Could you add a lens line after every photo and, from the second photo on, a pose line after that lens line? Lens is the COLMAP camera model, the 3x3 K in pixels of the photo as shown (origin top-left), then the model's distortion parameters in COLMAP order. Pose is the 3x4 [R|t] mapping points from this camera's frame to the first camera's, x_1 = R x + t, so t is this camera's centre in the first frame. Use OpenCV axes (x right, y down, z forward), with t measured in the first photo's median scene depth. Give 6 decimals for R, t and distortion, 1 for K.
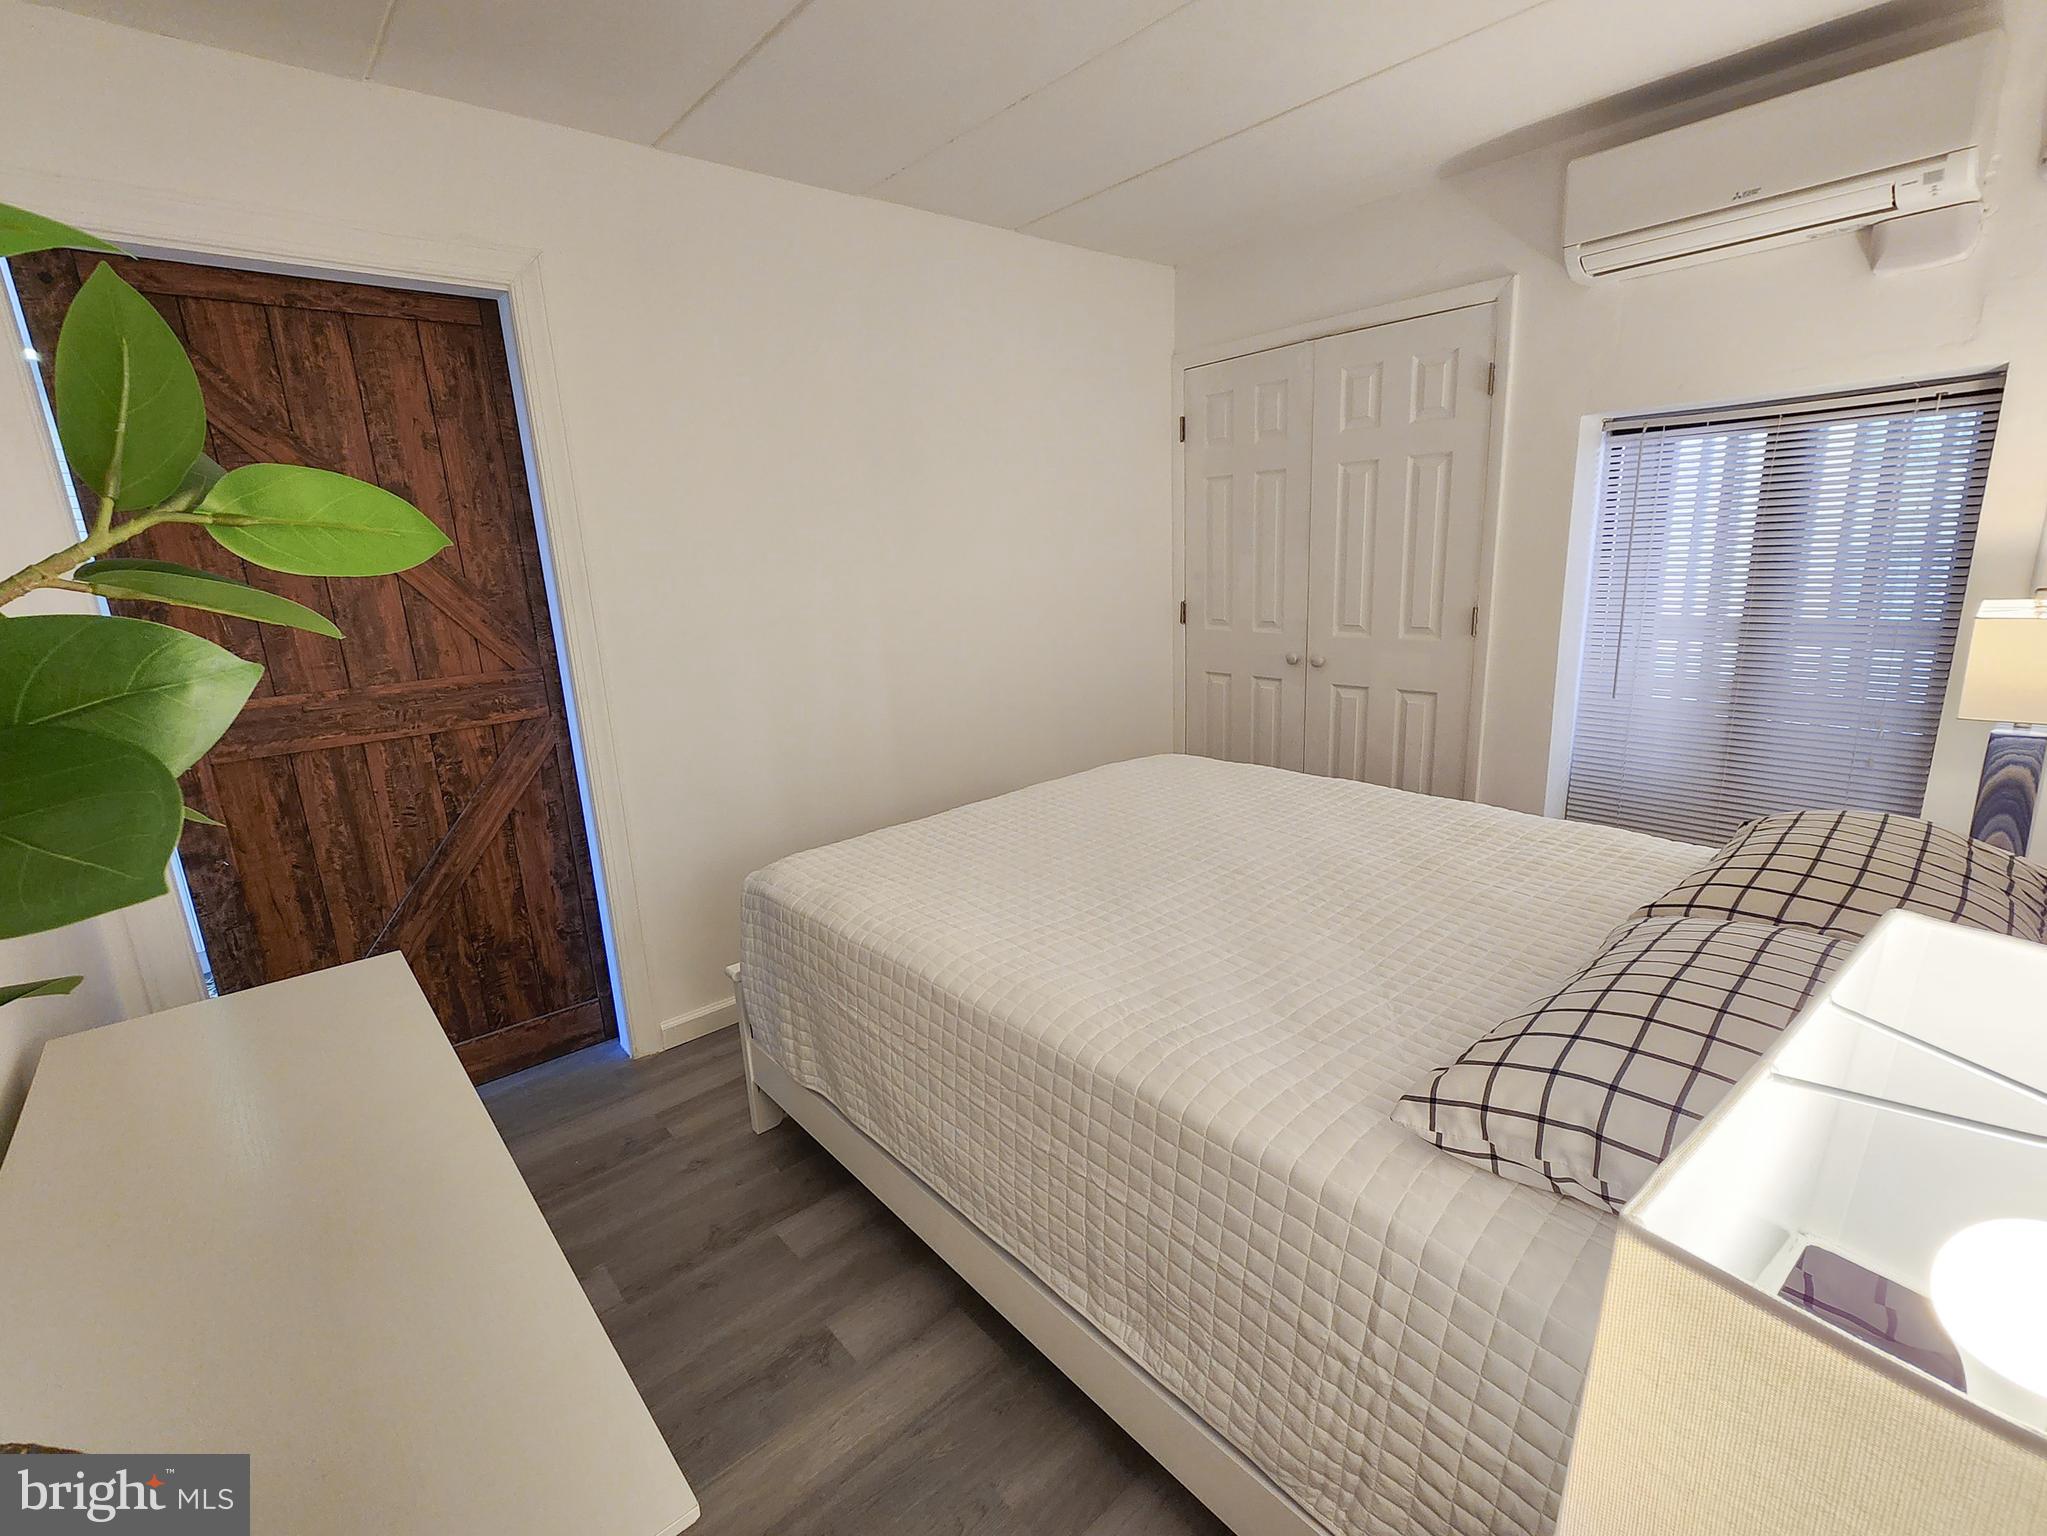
lens RADIAL K [[923.2, 0, 1023.5], [0, 923.2, 768.0], [0, 0, 1]] dist [-0.000347, -0.000105]
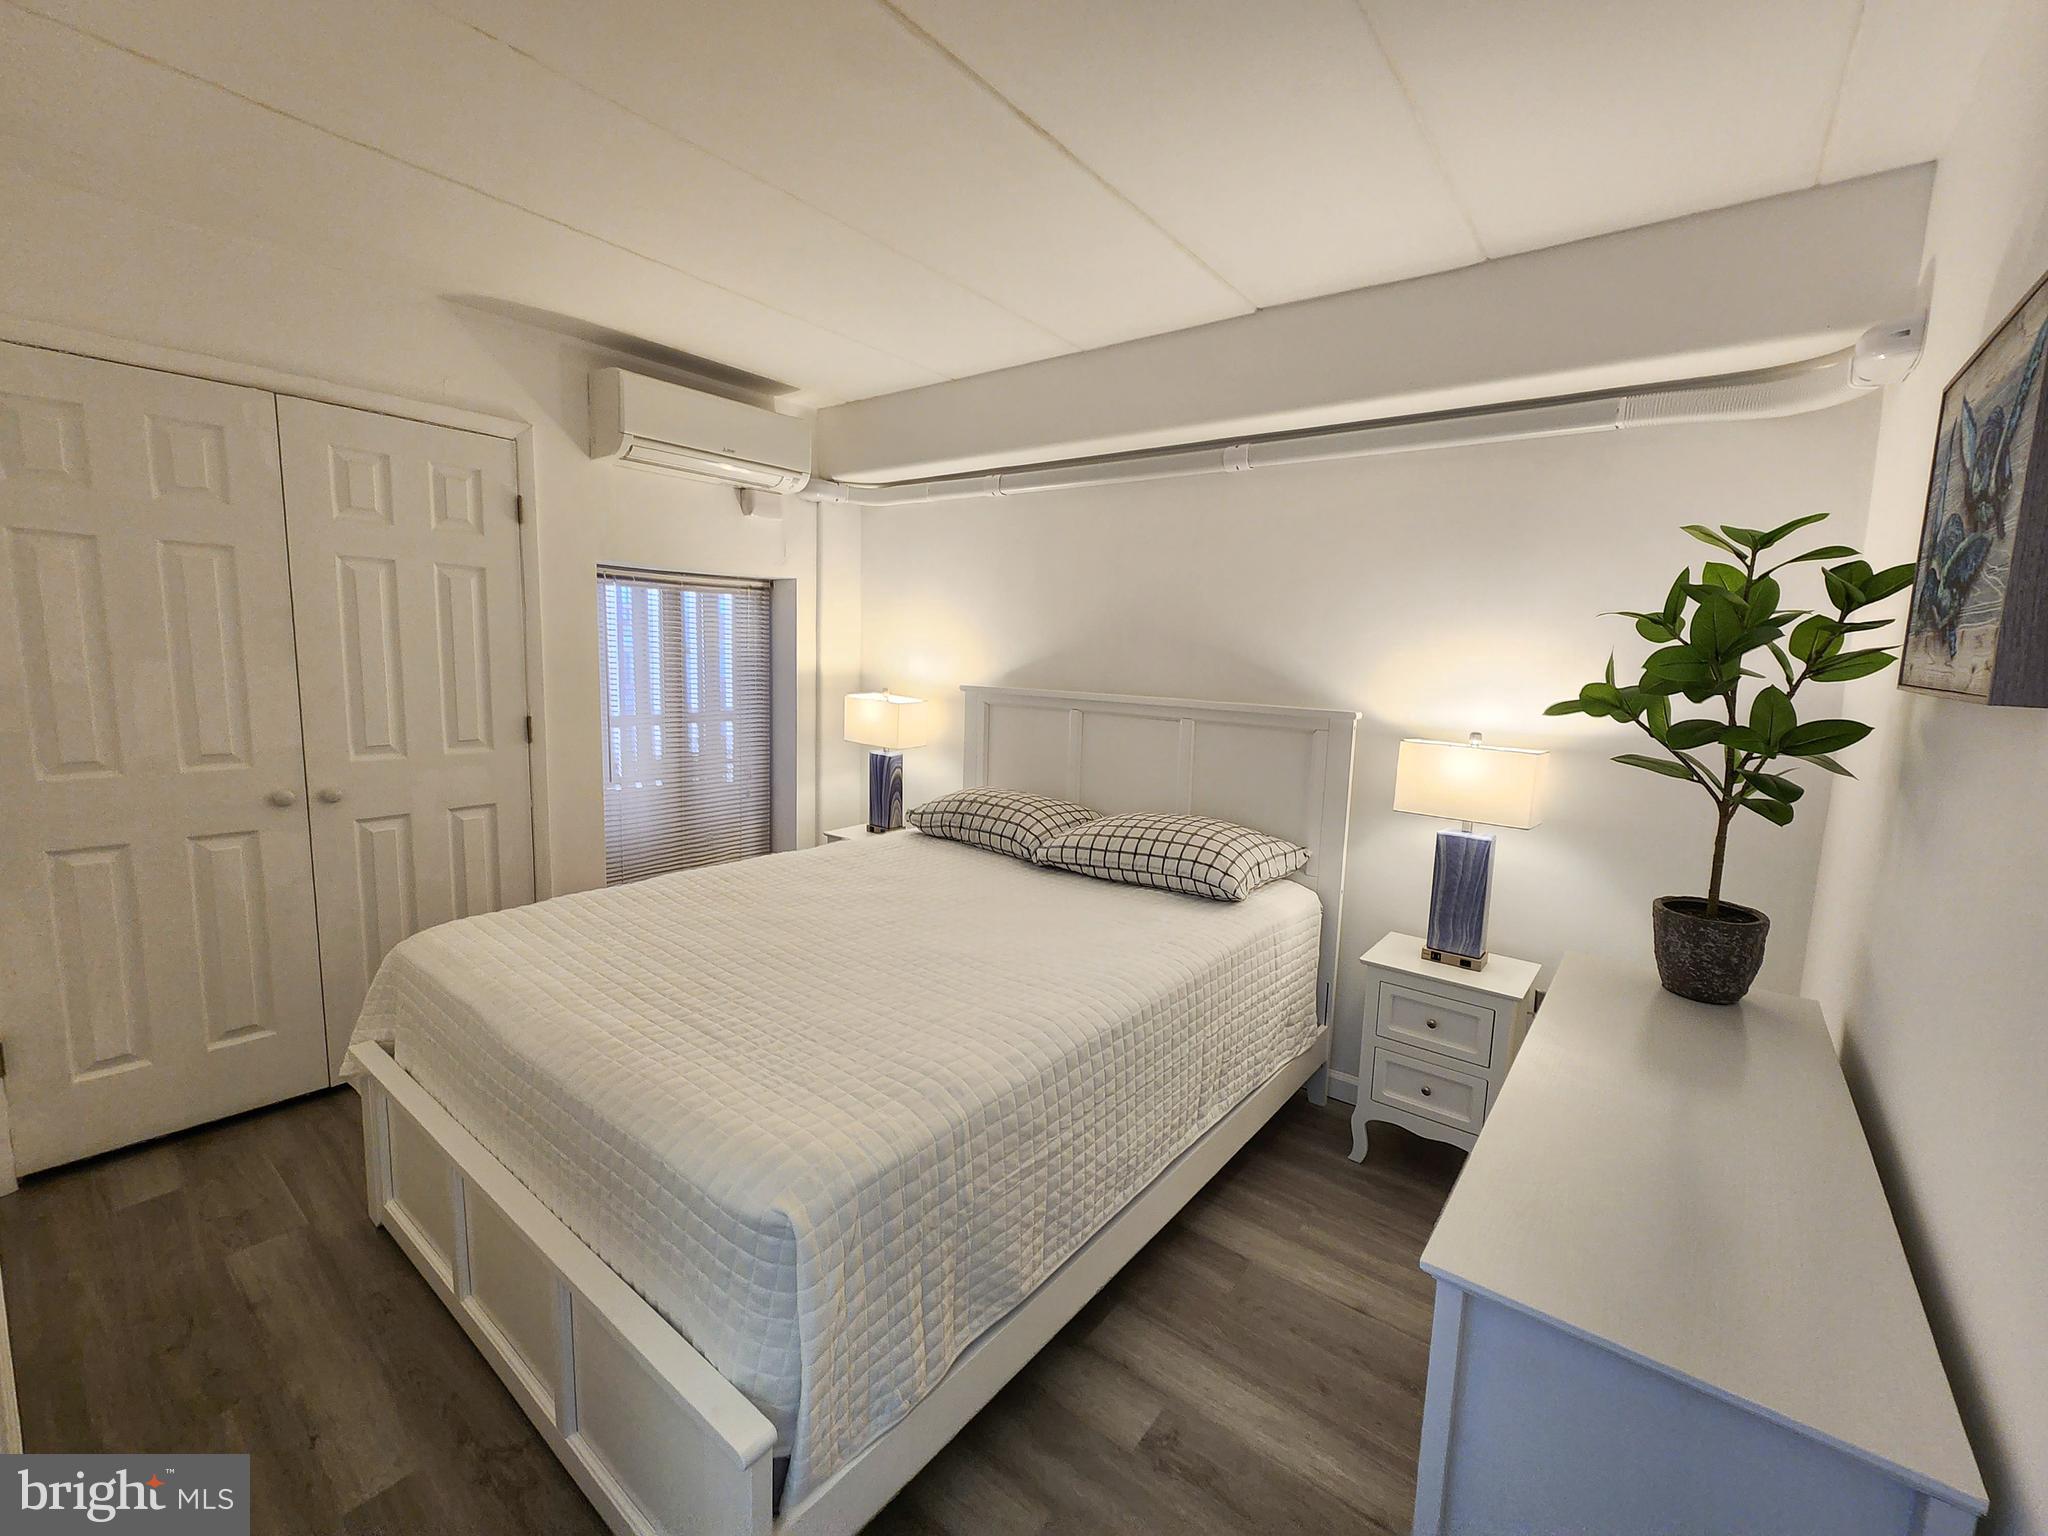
lens RADIAL K [[824.6, 0, 1024.0], [0, 824.6, 768.0], [0, 0, 1]] dist [-0.017700, 0.000083]
pose [[-0.173904, -0.093922, 0.980274, -0.618434], [0.211504, 0.968649, 0.130329, -0.136939], [-0.961781, 0.229997, -0.148587, 0.696148]]
